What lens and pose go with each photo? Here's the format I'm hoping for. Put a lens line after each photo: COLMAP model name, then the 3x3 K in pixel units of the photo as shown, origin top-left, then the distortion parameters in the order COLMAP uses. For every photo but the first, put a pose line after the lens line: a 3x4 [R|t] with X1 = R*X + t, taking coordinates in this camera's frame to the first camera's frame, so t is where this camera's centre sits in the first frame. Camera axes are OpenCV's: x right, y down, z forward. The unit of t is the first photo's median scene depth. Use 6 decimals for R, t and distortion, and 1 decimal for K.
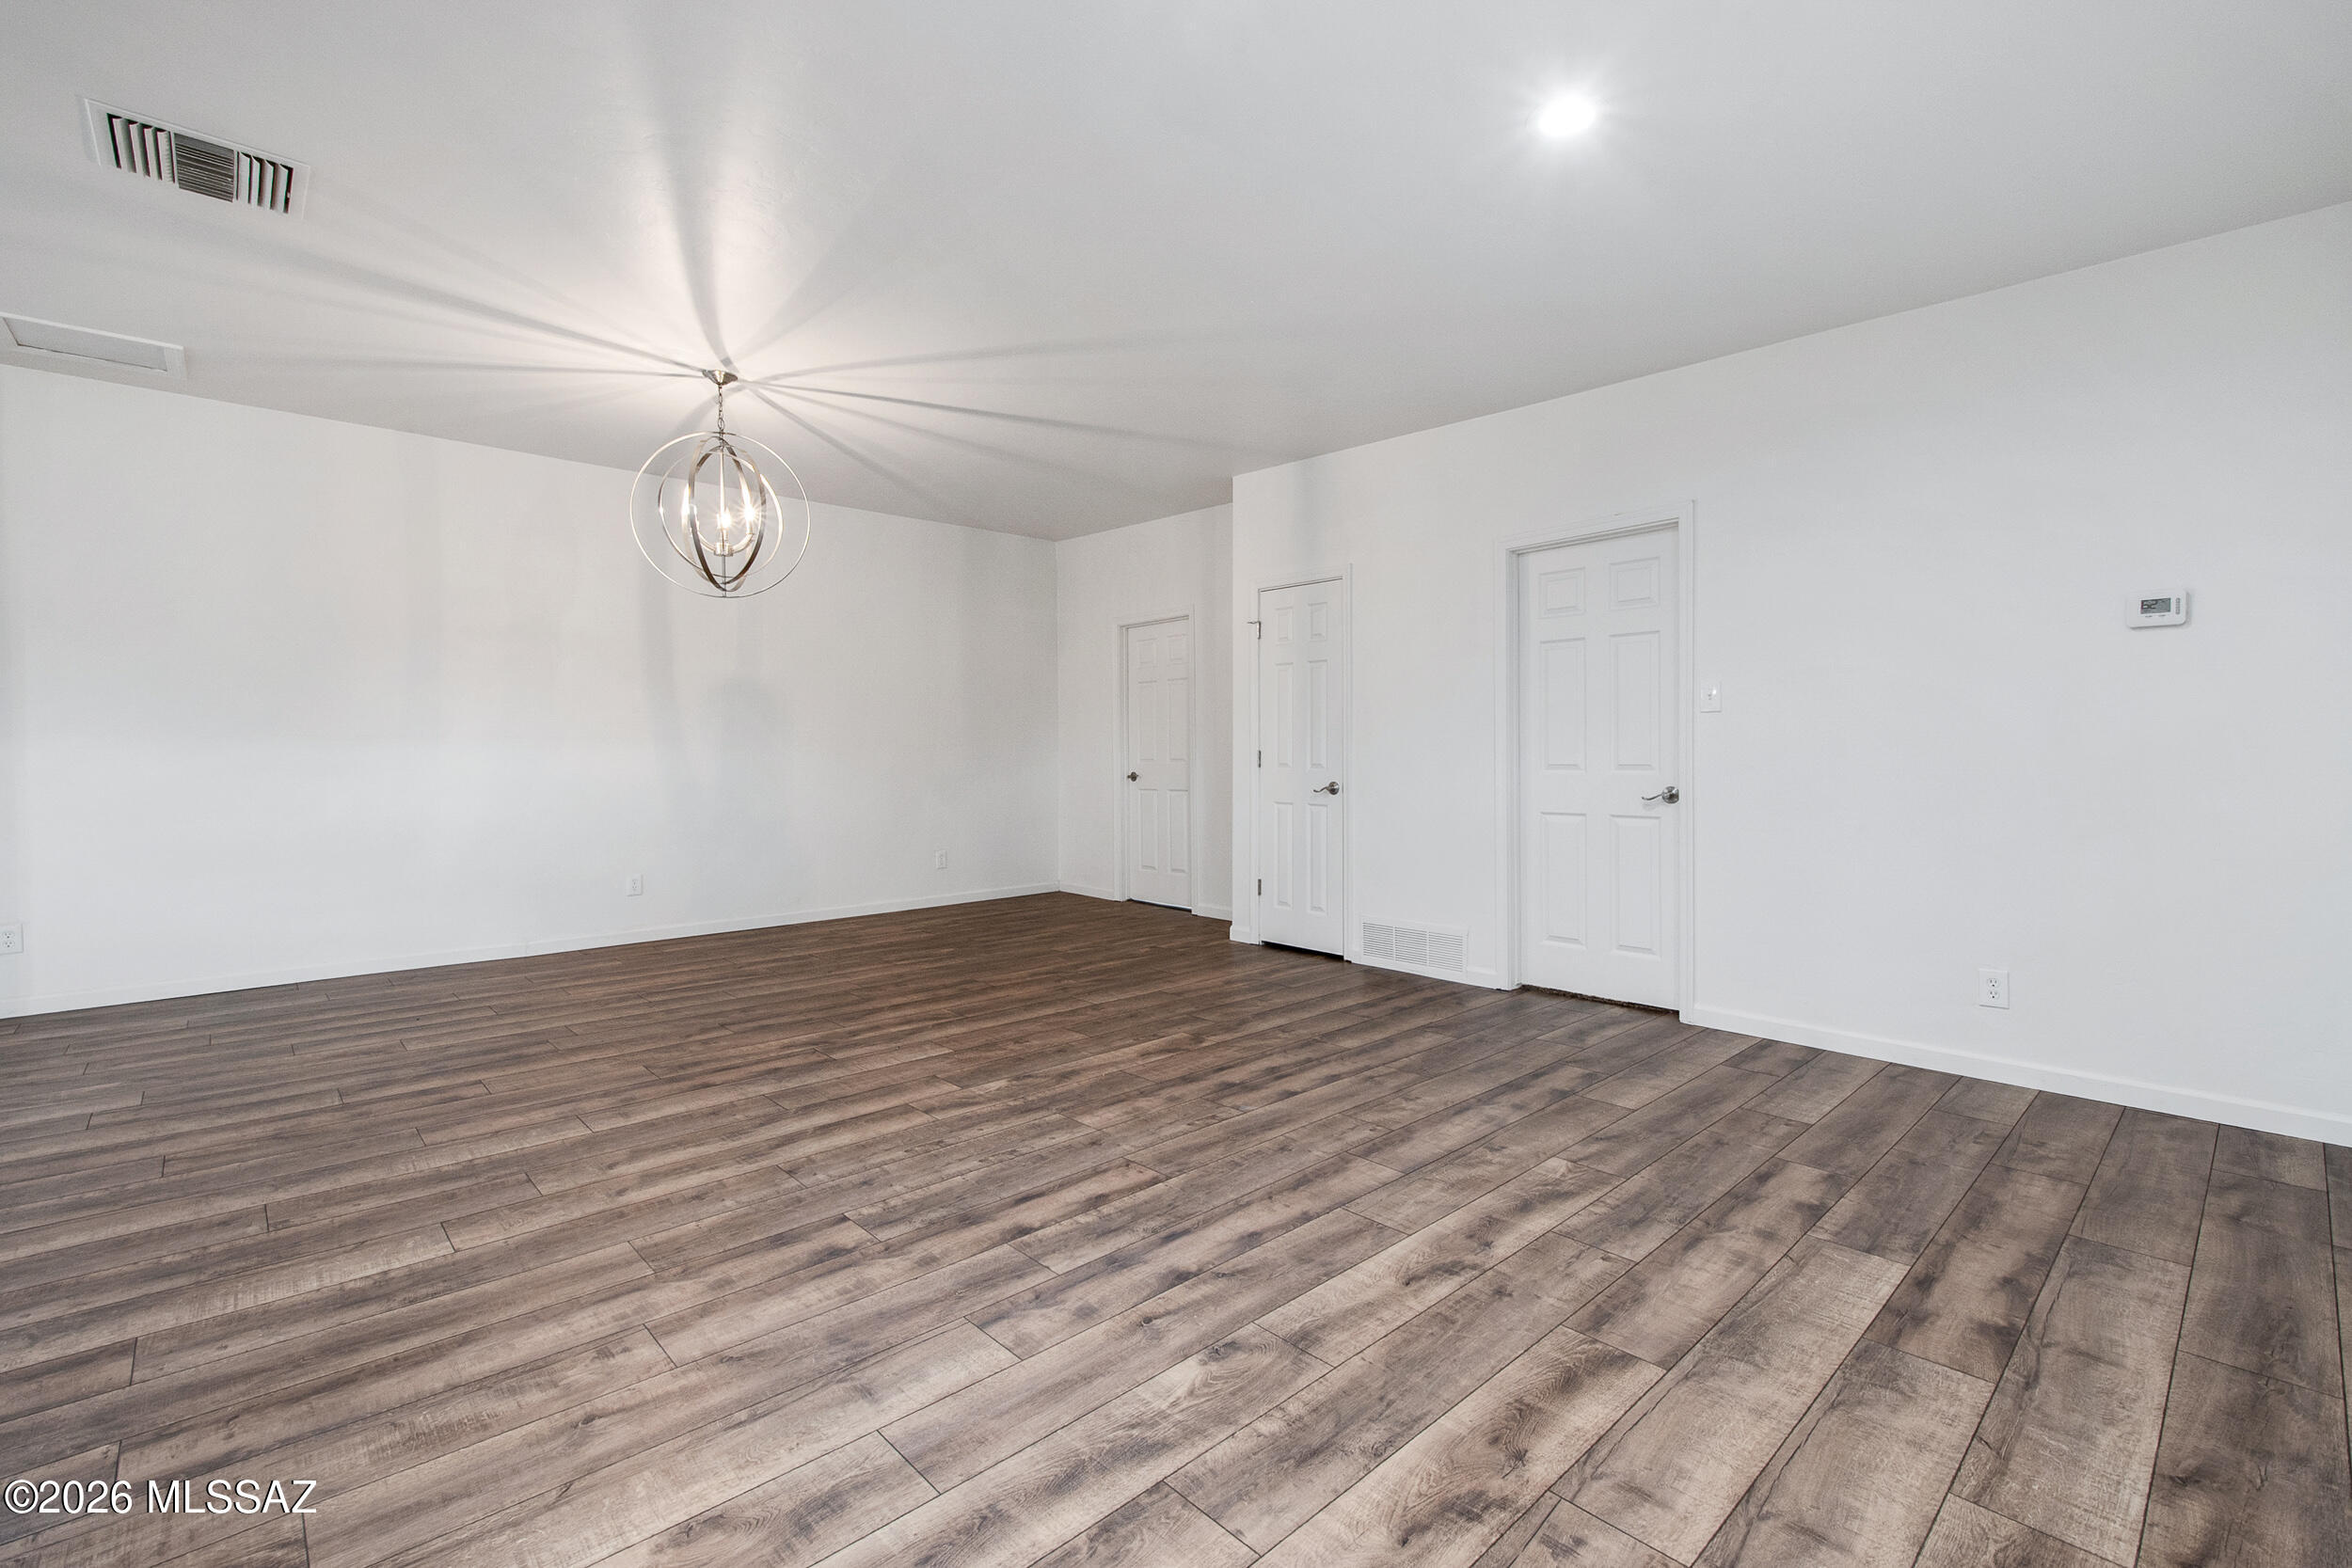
lens RADIAL K [[1037.5, 0, 1183.2], [0, 1037.5, 763.0], [0, 0, 1]] dist [0.004620, 0.000679]
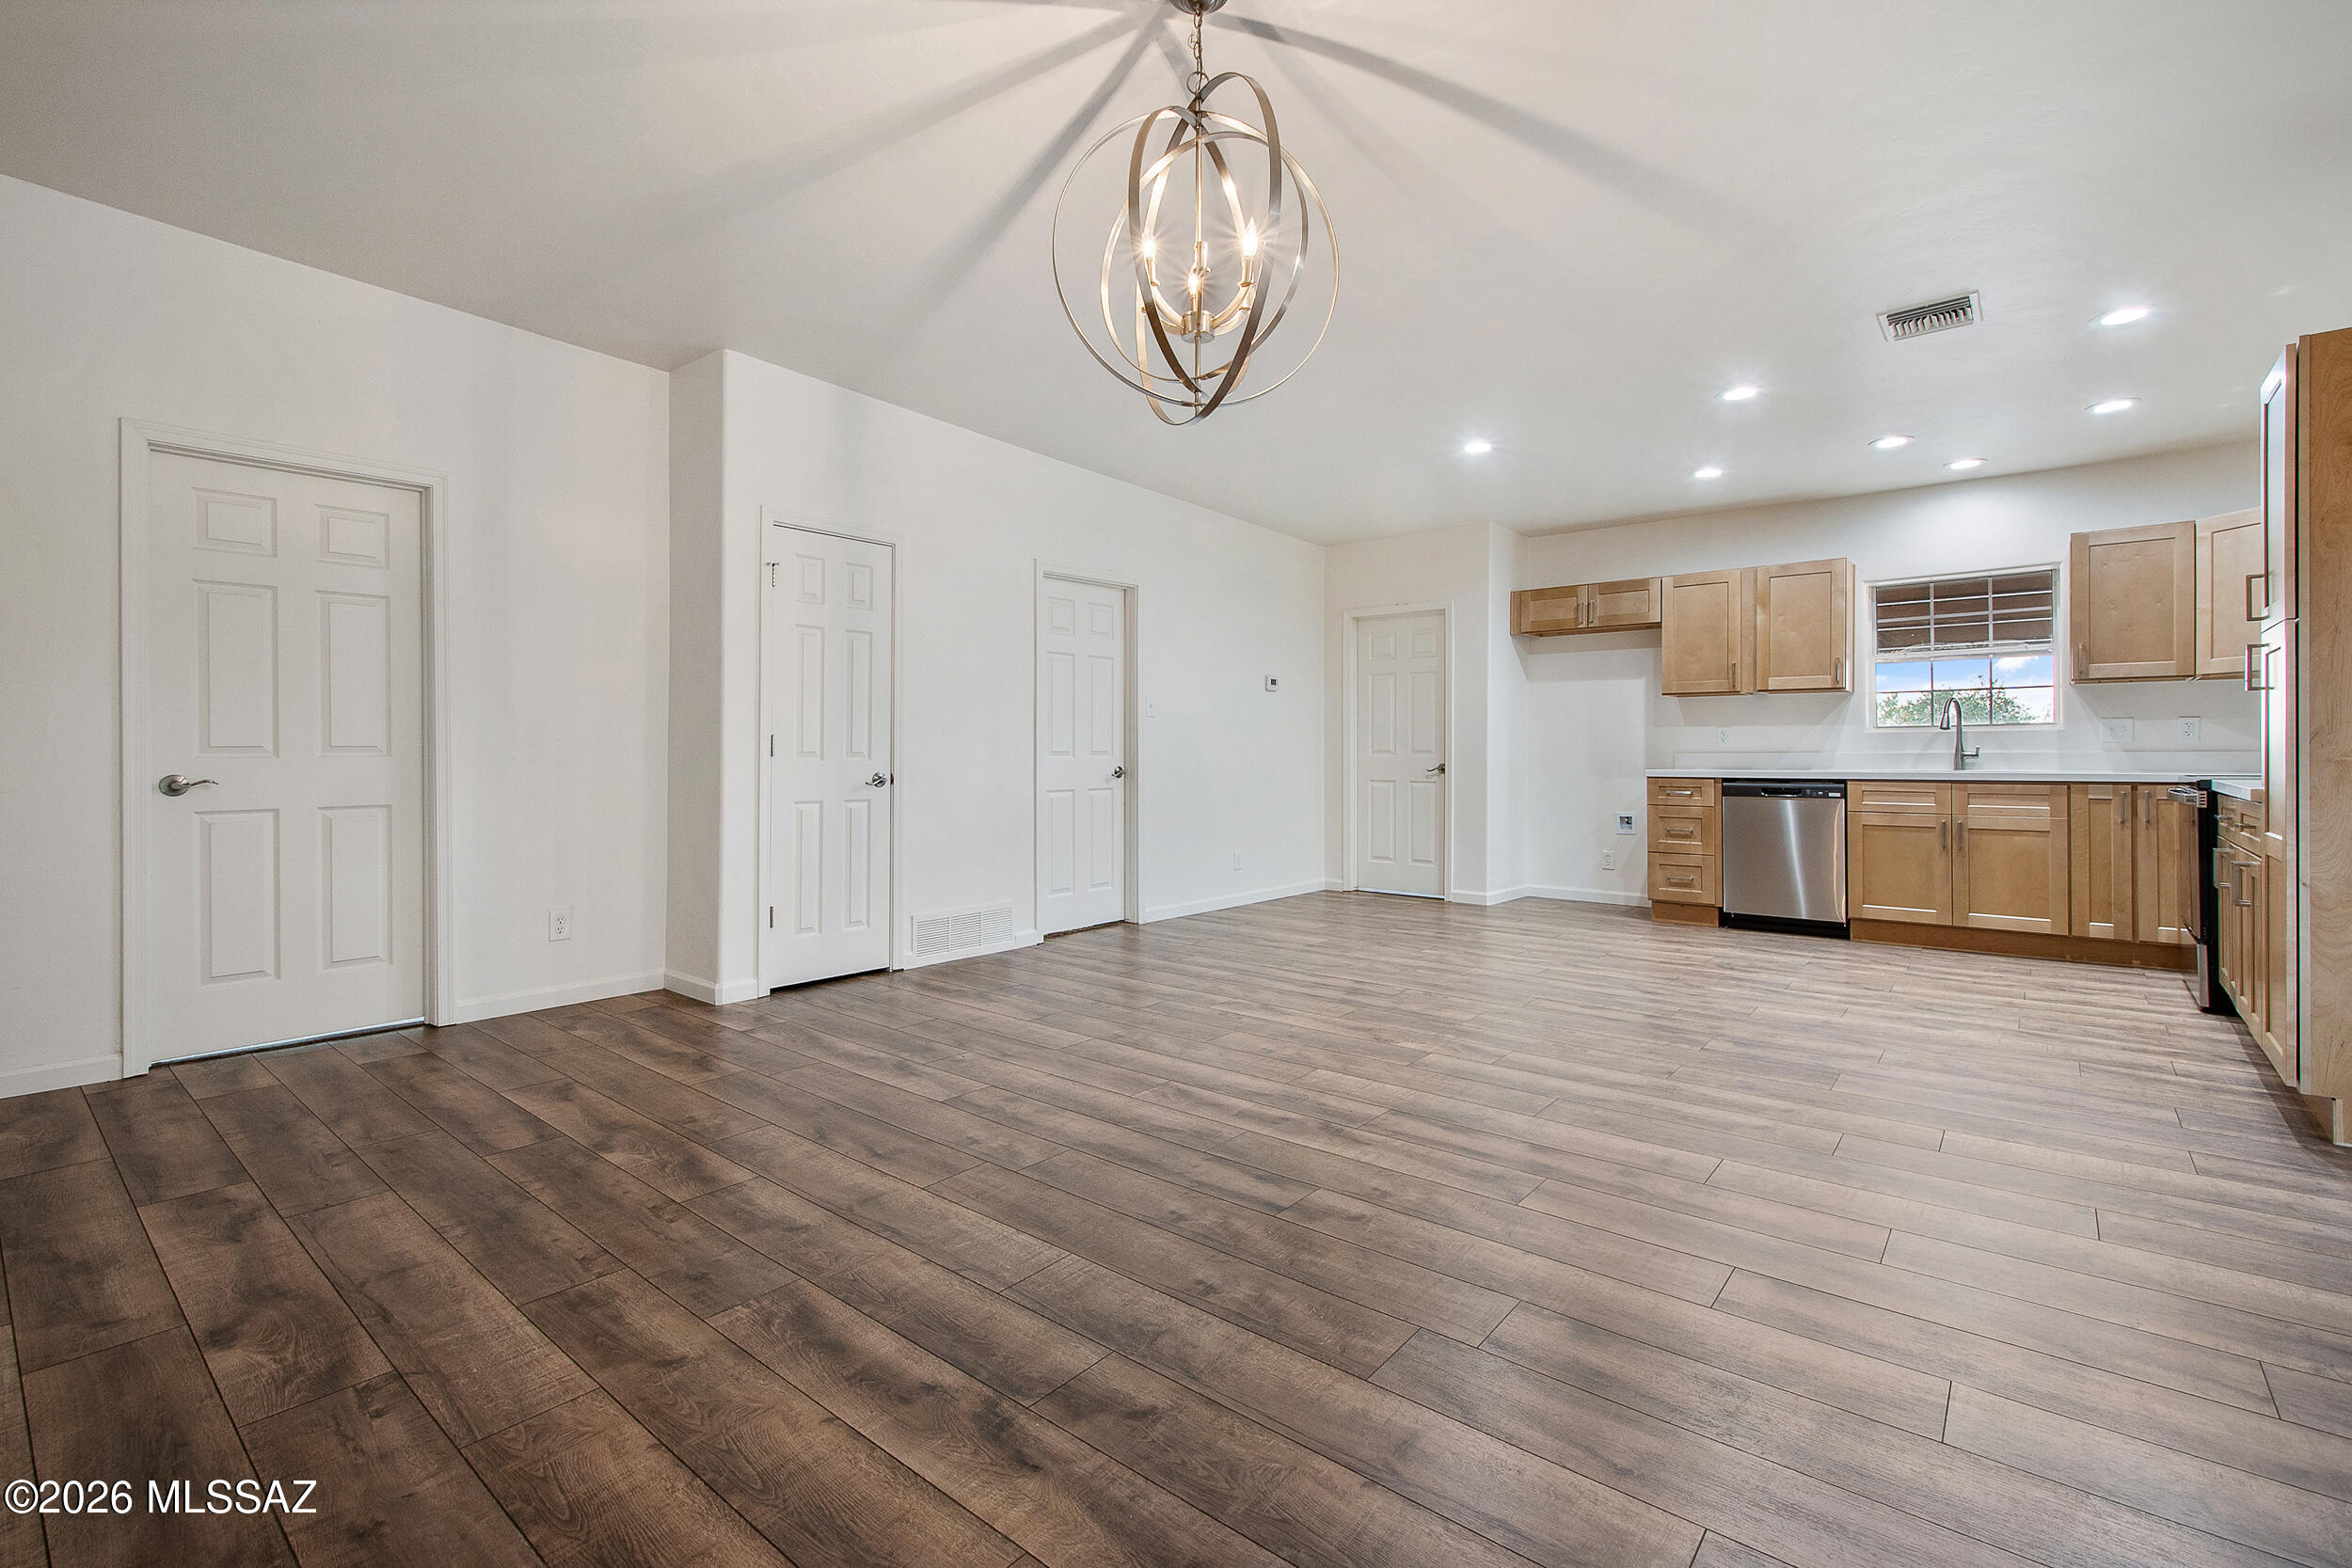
lens RADIAL K [[1037.8, 0, 1176.9], [0, 1037.8, 748.9], [0, 0, 1]] dist [0.008601, 0.000276]
pose [[-0.124381, 0.006310, 0.992214, -1.364512], [0.011122, 0.999926, -0.004965, 0.009109], [-0.992172, 0.010418, -0.124442, 1.541628]]
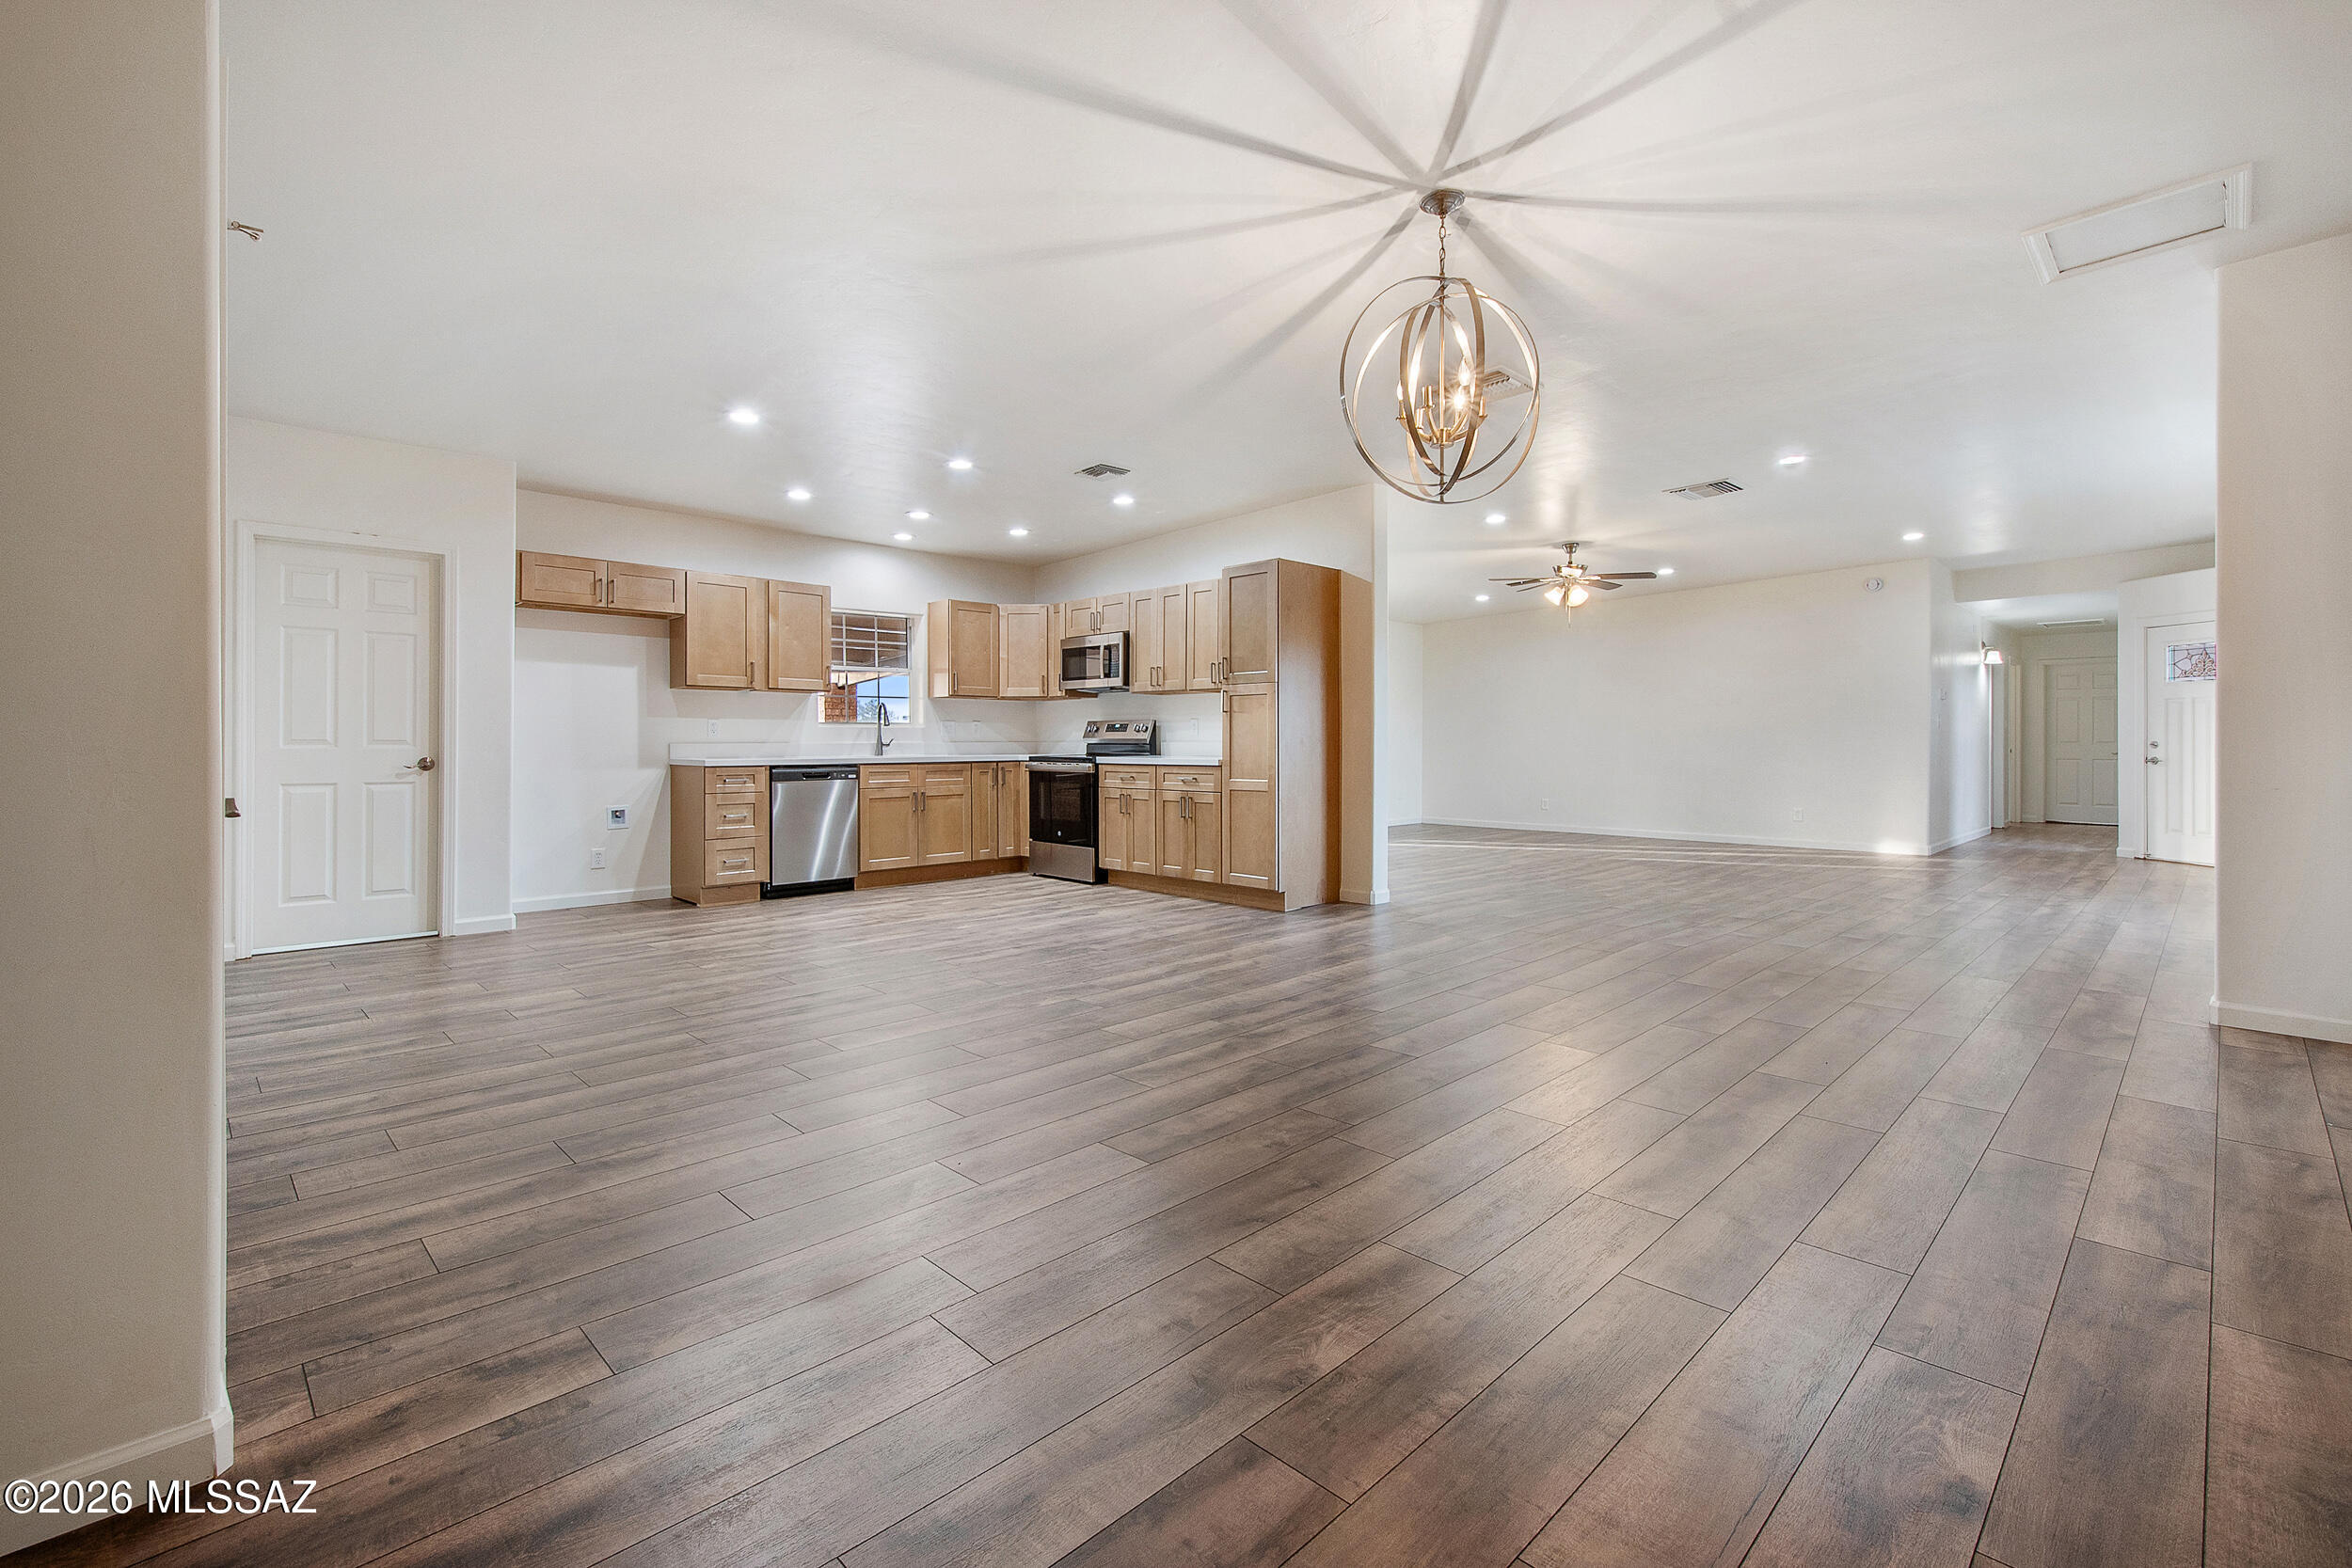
lens RADIAL K [[1024.6, 0, 1177.1], [0, 1024.6, 735.3], [0, 0, 1]] dist [0.010270, -0.000387]
pose [[-0.999688, 0.004618, -0.024541, -0.338920], [0.004542, 0.999985, 0.003153, -0.001032], [0.024555, 0.003040, -0.999694, 2.464535]]
